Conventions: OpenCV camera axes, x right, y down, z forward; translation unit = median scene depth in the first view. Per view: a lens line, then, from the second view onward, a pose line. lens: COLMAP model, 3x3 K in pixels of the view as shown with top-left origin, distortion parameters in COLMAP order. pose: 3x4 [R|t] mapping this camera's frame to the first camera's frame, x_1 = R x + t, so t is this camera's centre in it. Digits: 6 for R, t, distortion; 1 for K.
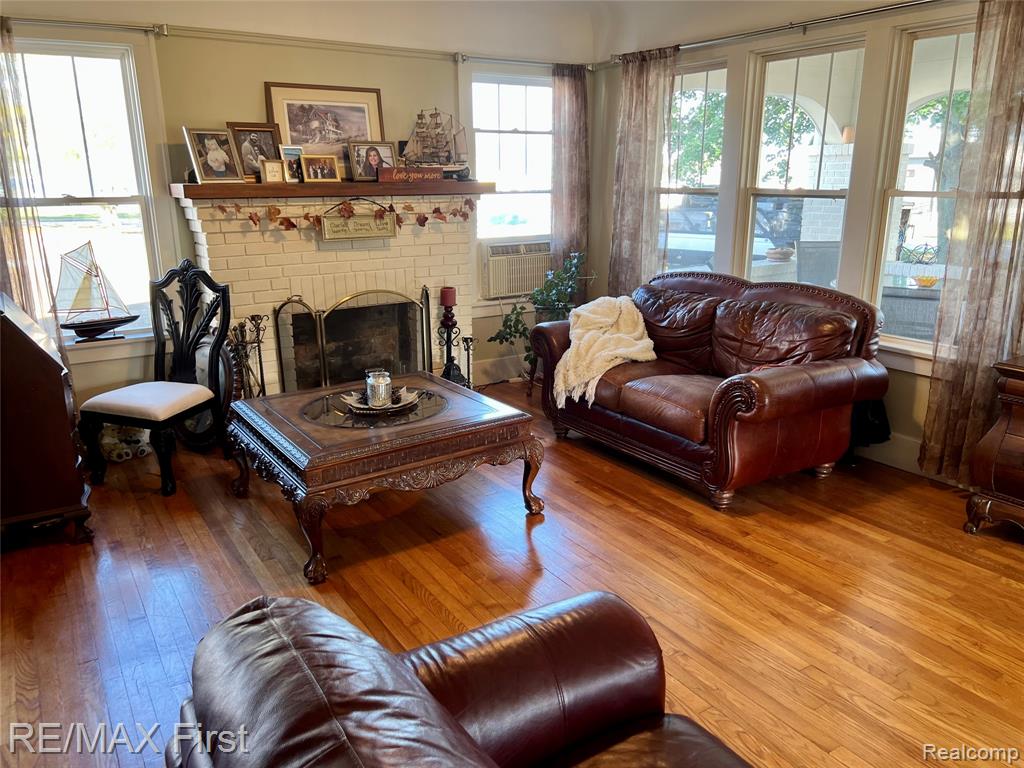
lens RADIAL K [[761.3, 0, 512.0], [0, 761.3, 384.0], [0, 0, 1]] dist [0.081552, -0.104366]
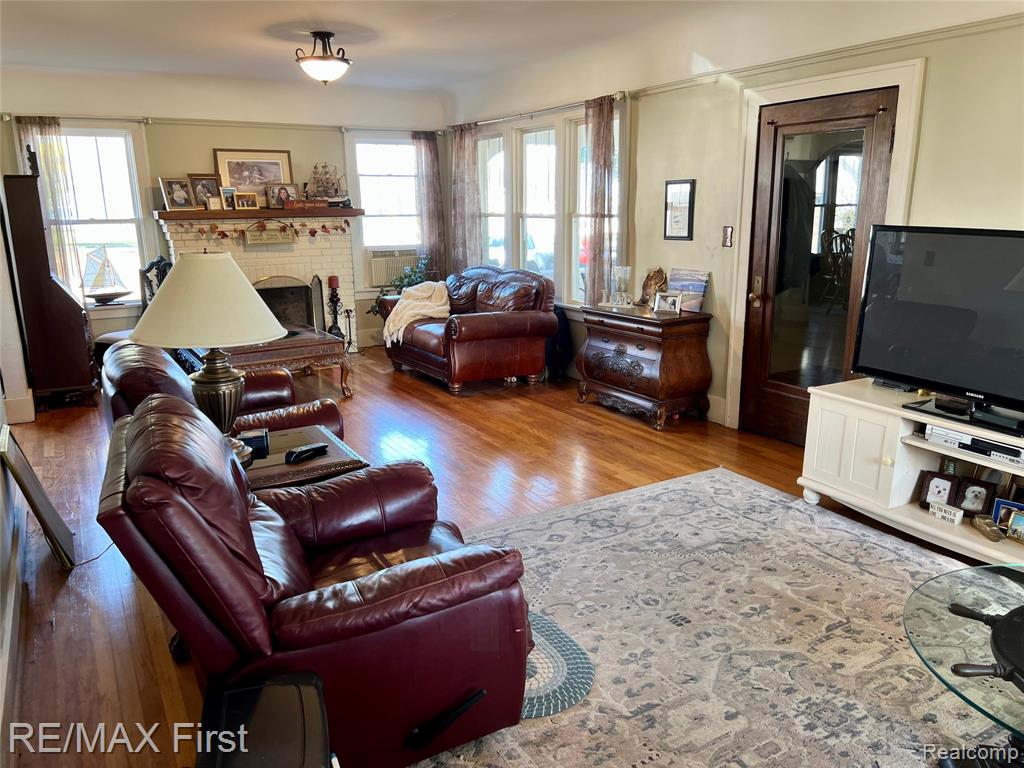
lens RADIAL K [[761.3, 0, 512.0], [0, 761.3, 384.0], [0, 0, 1]] dist [0.081552, -0.104366]
pose [[0.998996, 0.002012, -0.044750, 0.386284], [-0.003452, 0.999478, -0.032123, 0.155542], [0.044662, 0.032245, 0.998482, -0.583932]]
